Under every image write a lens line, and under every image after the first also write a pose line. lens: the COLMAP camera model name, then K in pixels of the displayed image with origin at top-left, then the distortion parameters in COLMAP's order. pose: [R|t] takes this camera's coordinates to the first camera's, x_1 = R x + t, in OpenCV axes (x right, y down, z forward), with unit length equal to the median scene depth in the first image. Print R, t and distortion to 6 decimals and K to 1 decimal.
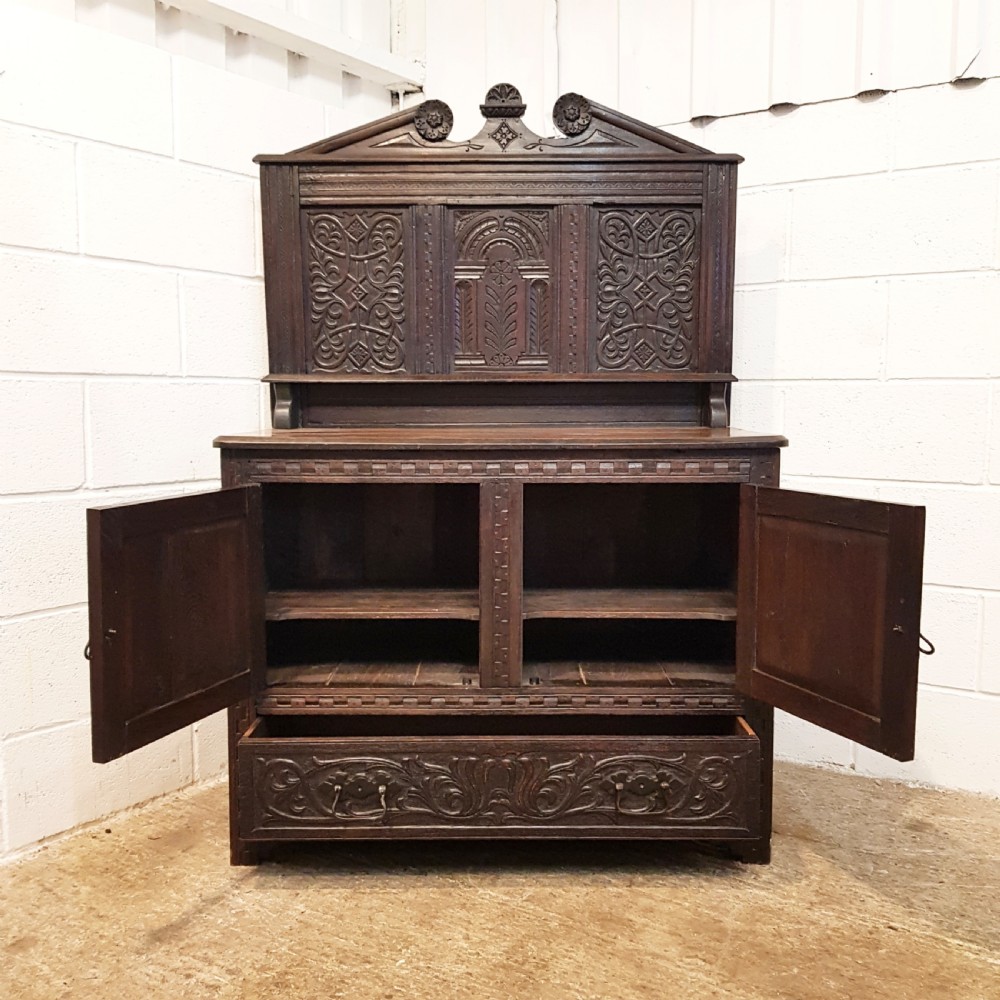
lens RADIAL K [[1061.9, 0, 508.2], [0, 1061.9, 509.7], [0, 0, 1]] dist [0.051417, 0.000000]
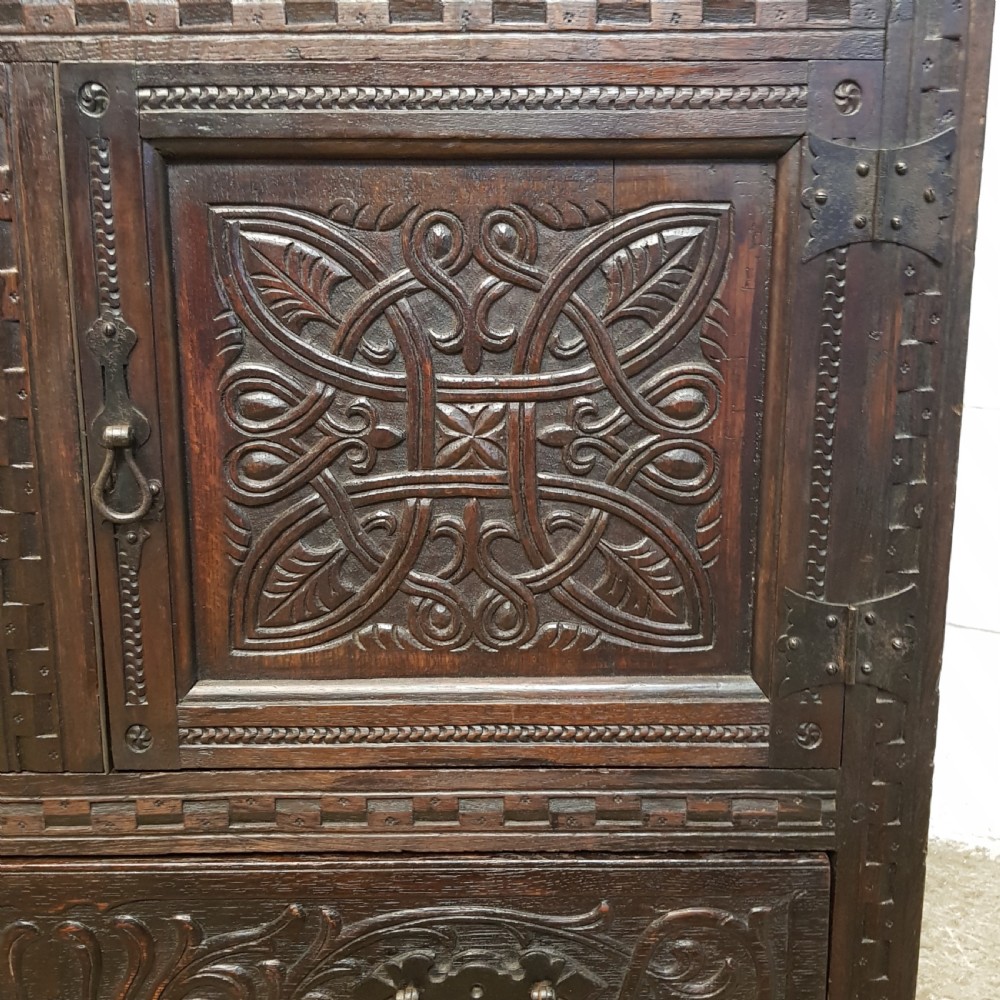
lens RADIAL K [[1119.8, 0, 507.6], [0, 1119.8, 486.3], [0, 0, 1]] dist [0.023158, 0.000000]
pose [[0.999998, -0.000707, 0.001888, 0.108320], [0.000498, 0.994059, 0.108841, 0.043377], [-0.001954, -0.108840, 0.994057, 0.587764]]
